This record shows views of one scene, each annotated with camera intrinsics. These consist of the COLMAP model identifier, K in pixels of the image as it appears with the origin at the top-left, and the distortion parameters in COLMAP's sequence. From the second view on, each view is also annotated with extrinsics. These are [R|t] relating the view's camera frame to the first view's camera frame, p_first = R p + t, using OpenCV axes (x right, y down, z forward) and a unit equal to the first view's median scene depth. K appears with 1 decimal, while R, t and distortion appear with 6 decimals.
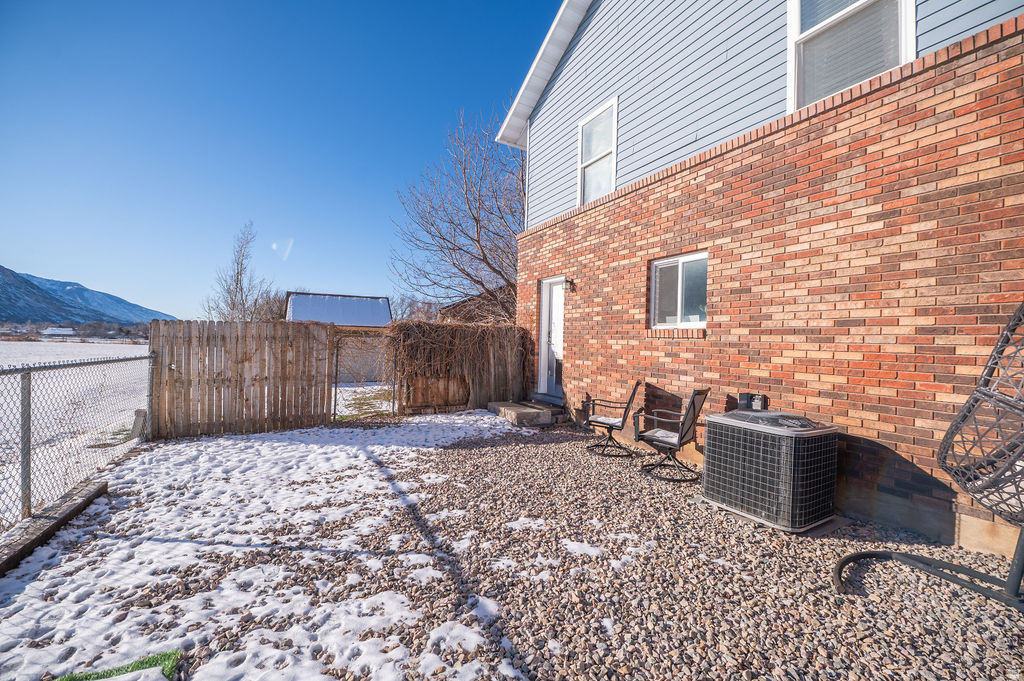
lens RADIAL K [[407.0, 0, 518.8], [0, 407.0, 336.9], [0, 0, 1]] dist [-0.014389, -0.000629]
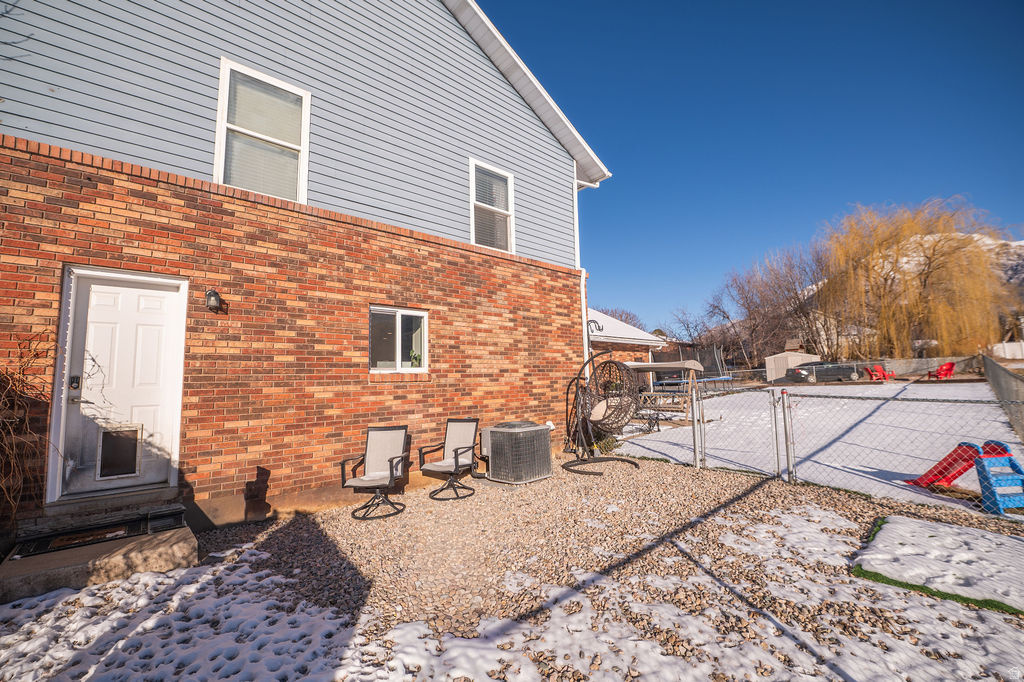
lens RADIAL K [[407.0, 0, 518.8], [0, 407.0, 337.4], [0, 0, 1]] dist [-0.014389, -0.000629]
pose [[-0.214708, 0.079056, 0.973473, -0.975061], [0.008701, 0.996834, -0.079034, -0.034527], [-0.976639, -0.008499, -0.214716, 1.177563]]
